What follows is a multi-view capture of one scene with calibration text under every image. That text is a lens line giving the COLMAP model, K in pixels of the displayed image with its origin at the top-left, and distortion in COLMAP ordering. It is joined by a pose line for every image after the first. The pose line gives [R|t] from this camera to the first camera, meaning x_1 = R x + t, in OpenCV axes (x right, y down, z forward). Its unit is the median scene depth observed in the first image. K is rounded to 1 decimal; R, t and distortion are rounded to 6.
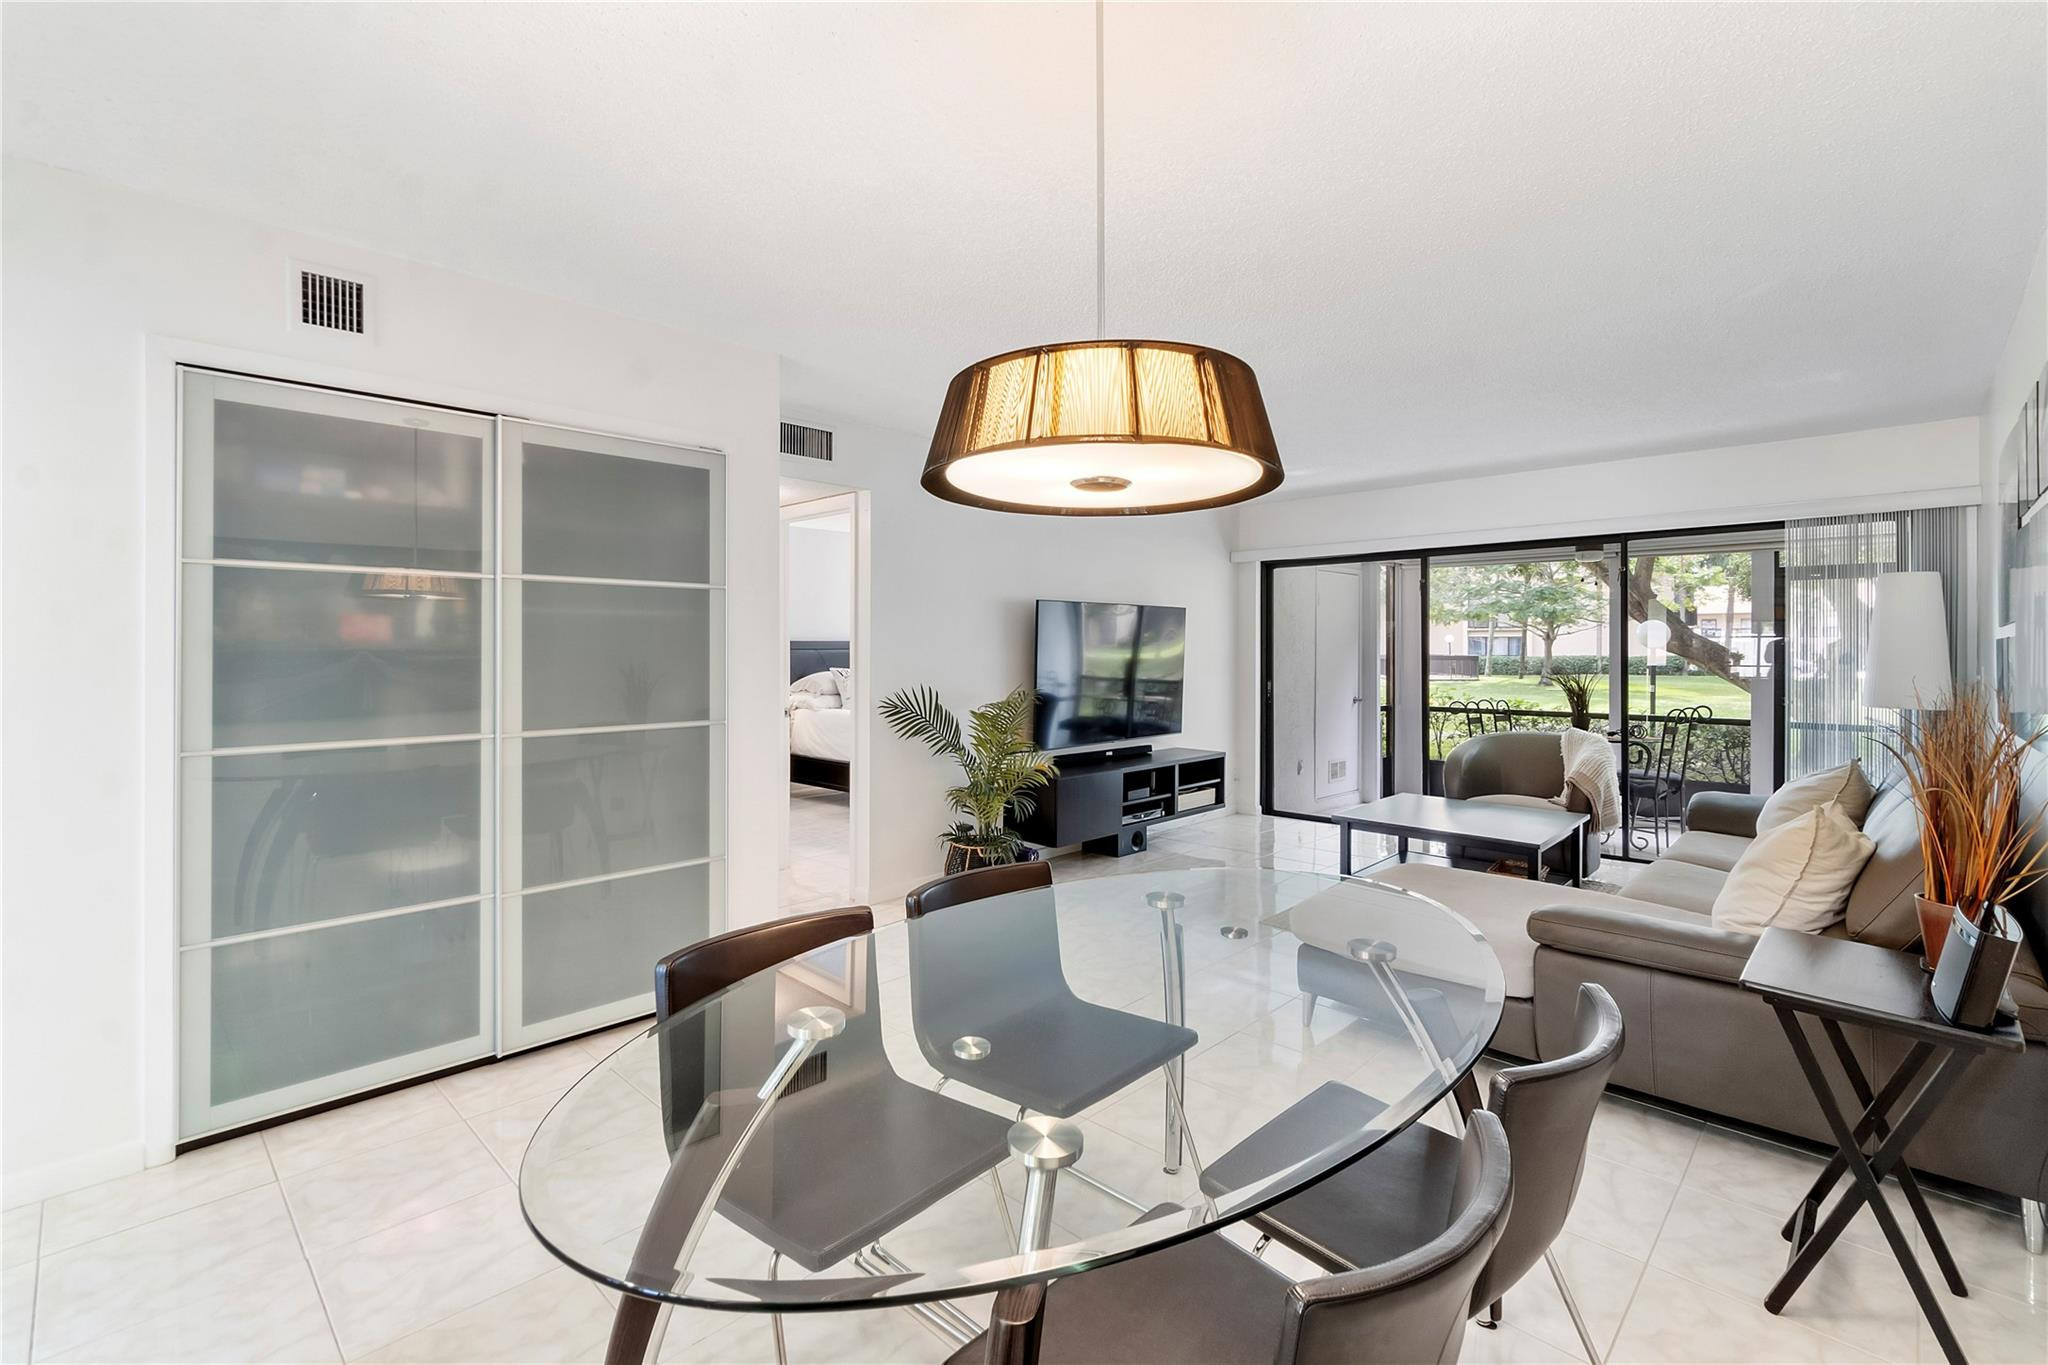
lens RADIAL K [[928.1, 0, 991.2], [0, 928.1, 638.1], [0, 0, 1]] dist [0.000931, -0.001107]
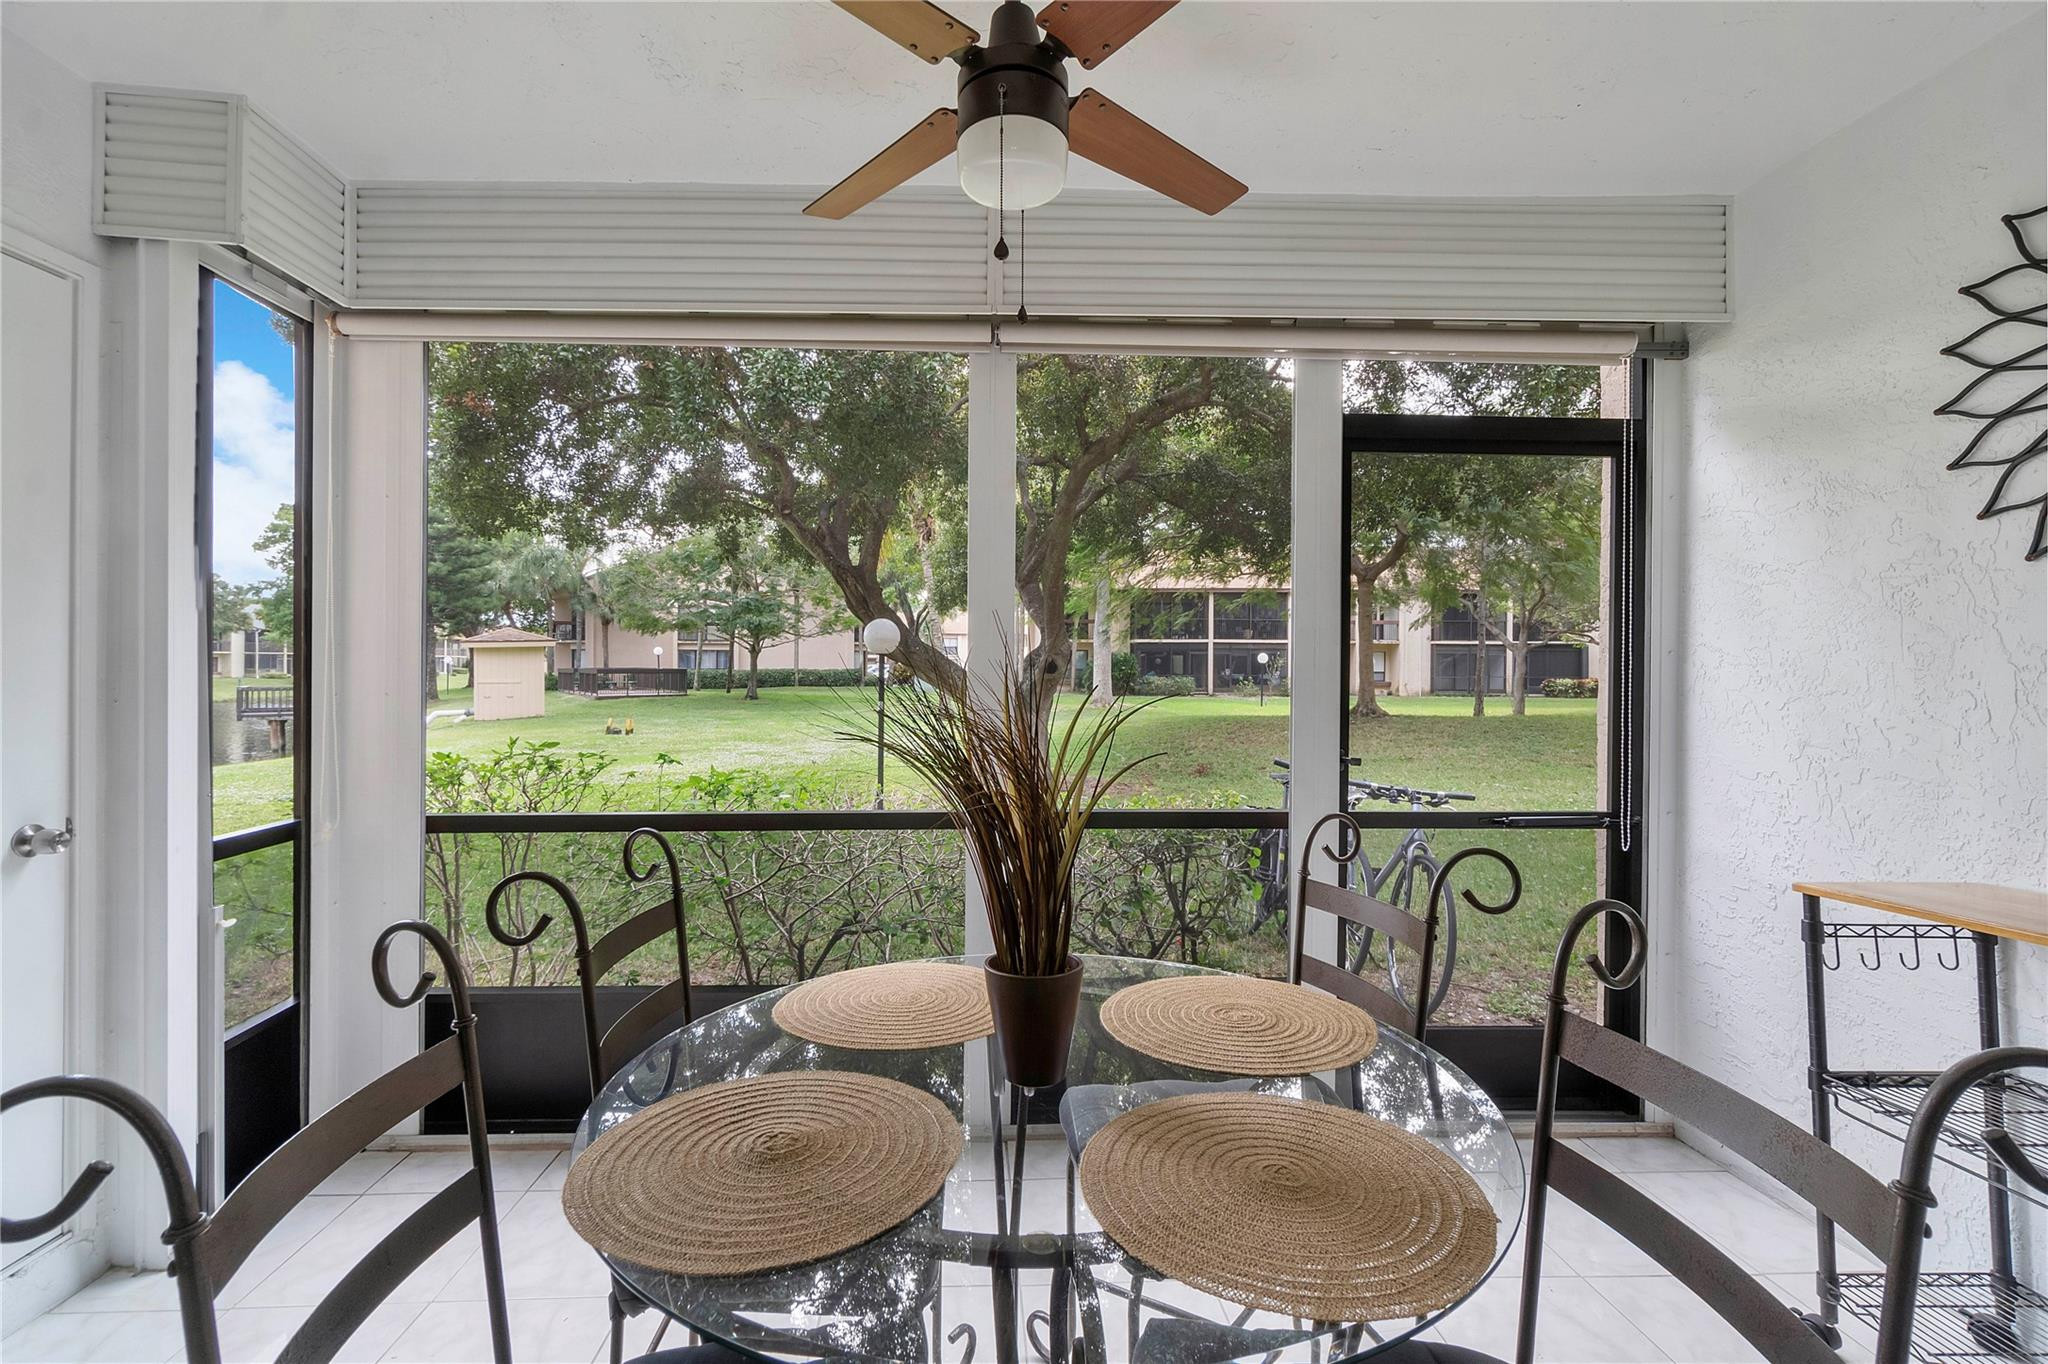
lens RADIAL K [[898.2, 0, 992.2], [0, 898.2, 675.0], [0, 0, 1]] dist [0.001683, 0.000074]
pose [[0.693582, -0.006776, 0.720346, 0.470439], [-0.010046, 0.999768, 0.019076, 0.025643], [-0.720308, -0.020468, 0.693353, 0.825986]]
